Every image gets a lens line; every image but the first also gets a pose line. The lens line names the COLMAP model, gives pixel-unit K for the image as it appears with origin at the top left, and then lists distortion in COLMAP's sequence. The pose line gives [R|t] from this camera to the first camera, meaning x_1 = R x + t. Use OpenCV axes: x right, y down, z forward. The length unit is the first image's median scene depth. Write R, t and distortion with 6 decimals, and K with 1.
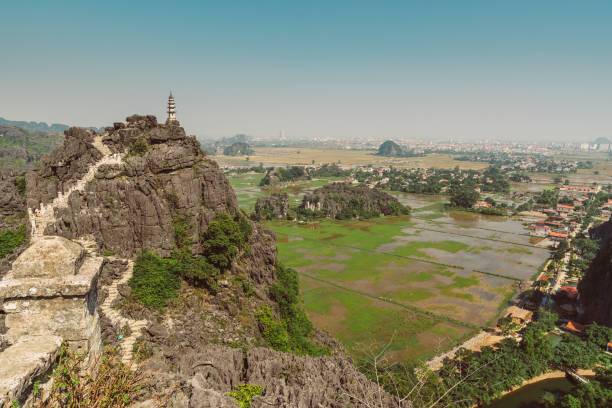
lens RADIAL K [[428.4, 0, 306.2], [0, 428.4, 204.9], [0, 0, 1]] dist [-0.023864, -0.005338]
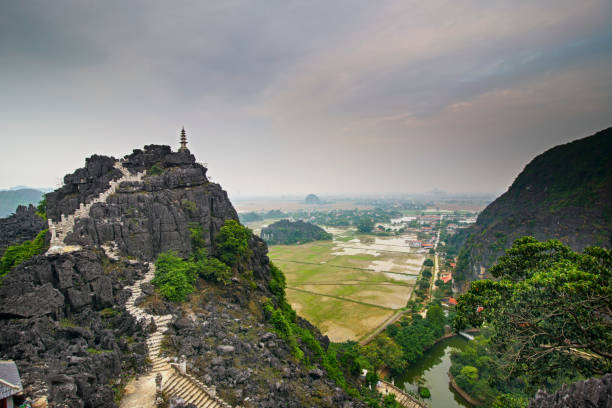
lens RADIAL K [[282.4, 0, 303.7], [0, 282.4, 204.5], [0, 0, 1]] dist [-0.010507, -0.002410]
pose [[0.985303, -0.038475, 0.166426, -0.116326], [0.058194, 0.991626, -0.115286, 0.073383], [-0.160596, 0.123276, 0.979291, 0.171278]]
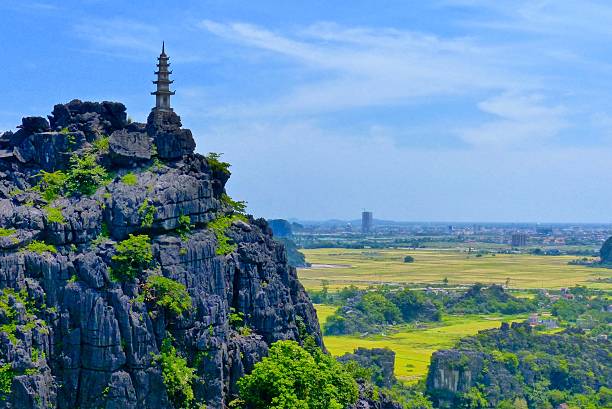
lens RADIAL K [[992.6, 0, 303.0], [0, 992.6, 218.1], [0, 0, 1]] dist [0.030793, 0.000000]
pose [[0.992789, -0.008774, -0.119557, -0.074191], [-0.011180, 0.986194, -0.165218, 0.051117], [0.119356, 0.165363, 0.978984, 0.121520]]
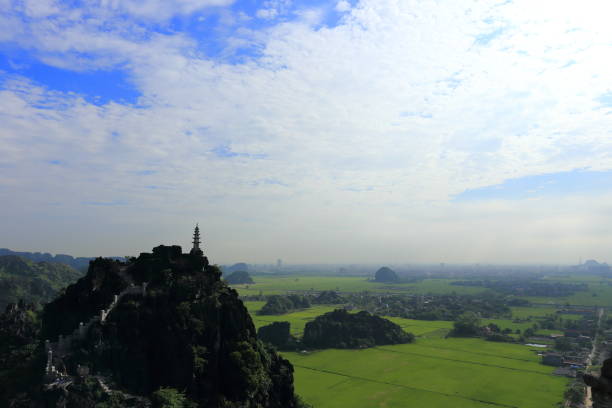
lens RADIAL K [[416.2, 0, 305.3], [0, 416.2, 202.0], [0, 0, 1]] dist [-0.002937, 0.003398]
pose [[0.999884, -0.012847, 0.008242, -0.054968], [0.014735, 0.953323, -0.301593, 0.000460], [-0.003983, 0.301680, 0.953401, -0.004888]]
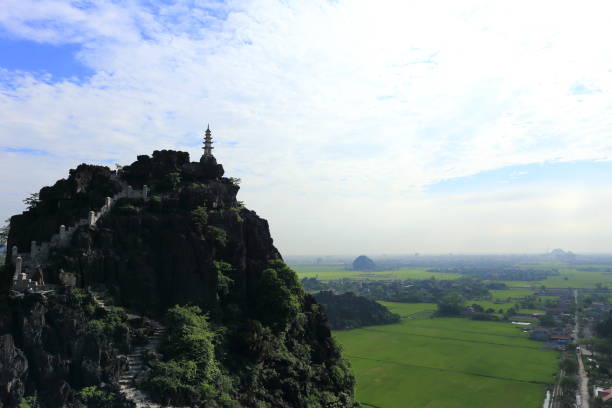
lens RADIAL K [[416.2, 0, 307.3], [0, 416.2, 202.9], [0, 0, 1]] dist [-0.002937, 0.003398]
pose [[0.997410, -0.012236, 0.070874, -0.180991], [0.031670, 0.959461, -0.280056, 0.120028], [-0.064574, 0.281575, 0.957364, 0.240269]]
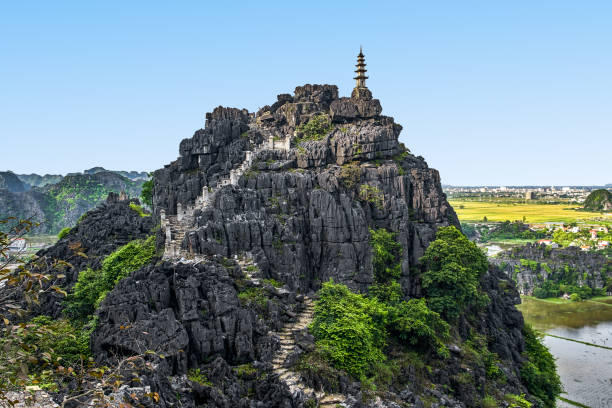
lens RADIAL K [[577.0, 0, 300.1], [0, 577.0, 208.9], [0, 0, 1]] dist [-0.006202, 0.000000]
pose [[0.960131, -0.003498, -0.279528, -0.160233], [-0.031205, 0.992331, -0.119601, 0.088224], [0.277803, 0.123556, 0.952659, 0.164556]]
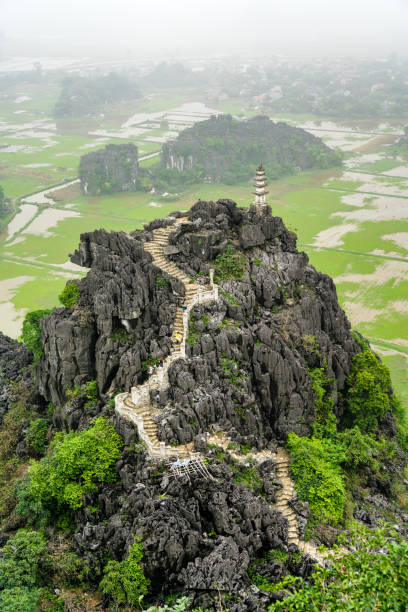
lens RADIAL K [[761.7, 0, 221.5], [0, 761.7, 302.5], [0, 0, 1]] dist [0.079921, 0.000000]
pose [[0.985472, -0.087604, 0.145499, -0.544741], [0.050893, 0.969655, 0.239123, -0.331192], [-0.162032, -0.228244, 0.960026, -0.076392]]
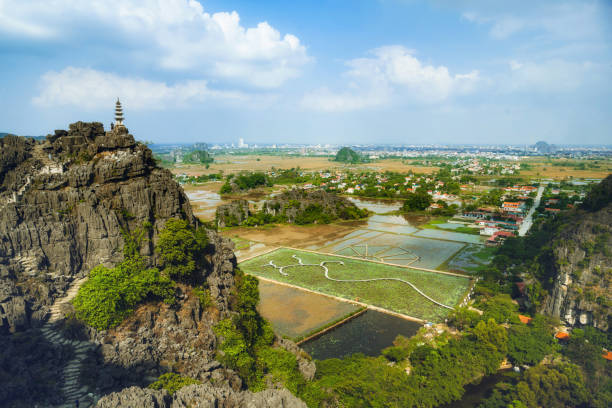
lens RADIAL K [[416.2, 0, 306.3], [0, 416.2, 209.2], [0, 0, 1]] dist [-0.002937, 0.003398]
pose [[0.995328, -0.024856, 0.093294, 0.009907], [0.025099, 0.999684, -0.001432, -0.003142], [-0.093228, 0.003767, 0.995638, 0.034611]]
